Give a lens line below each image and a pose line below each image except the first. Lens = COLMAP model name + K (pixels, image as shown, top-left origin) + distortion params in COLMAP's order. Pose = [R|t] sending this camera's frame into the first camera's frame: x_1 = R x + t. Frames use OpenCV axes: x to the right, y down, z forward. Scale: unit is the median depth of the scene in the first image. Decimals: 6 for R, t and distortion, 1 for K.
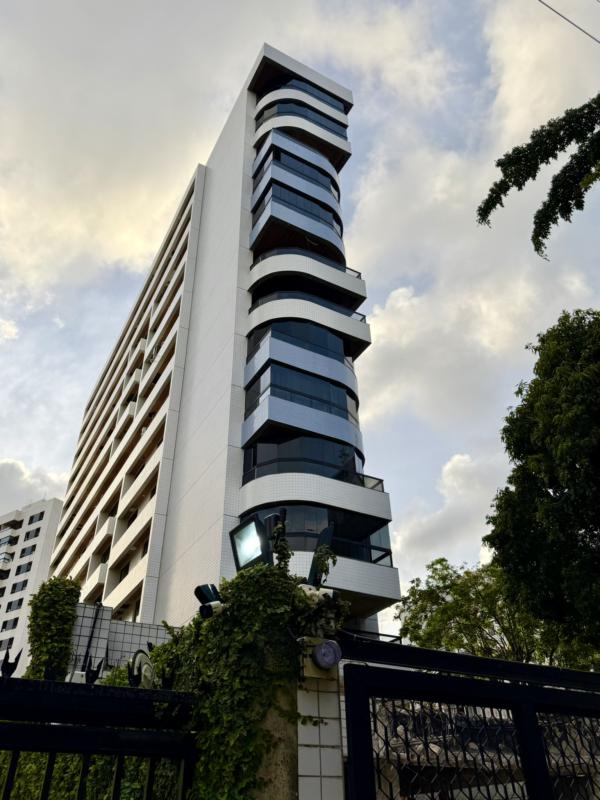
lens RADIAL K [[625.2, 0, 302.6], [0, 625.2, 404.5], [0, 0, 1]] dist [0.072979, -0.149264]
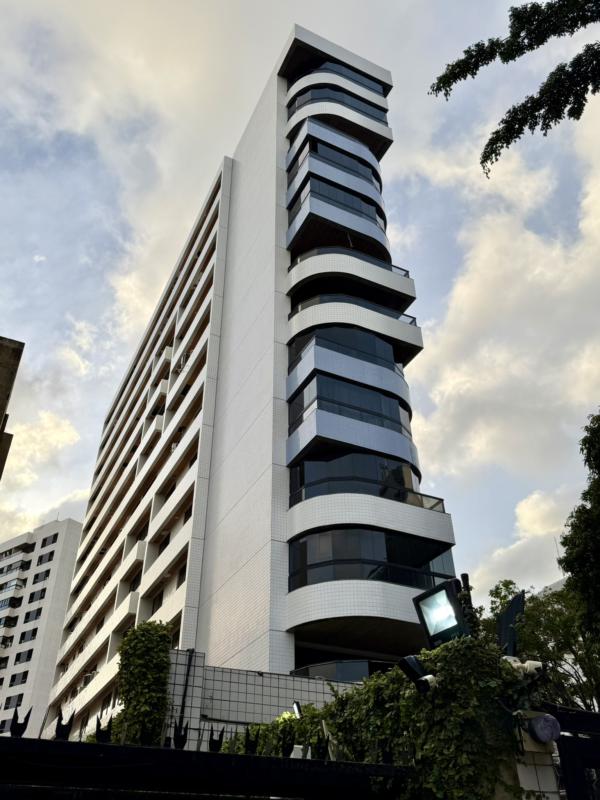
lens RADIAL K [[688.9, 0, 300.0], [0, 688.9, 400.0], [0, 0, 1]] dist [0.070396, -0.111401]
pose [[0.998768, -0.021367, -0.044789, -0.024745], [0.020705, 0.999670, -0.015196, -0.010173], [0.045099, 0.014250, 0.998881, -0.011604]]
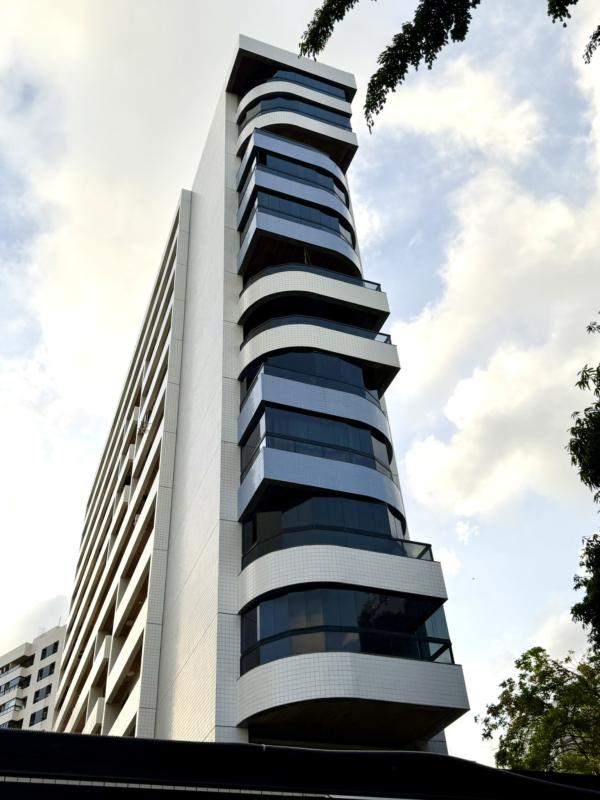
lens RADIAL K [[770.4, 0, 300.0], [0, 770.4, 400.0], [0, 0, 1]] dist [0.087564, -0.169492]
pose [[0.989254, -0.120920, -0.082185, 0.057375], [0.111800, 0.987872, -0.107745, 0.026580], [0.094217, 0.097399, 0.990776, 0.051702]]
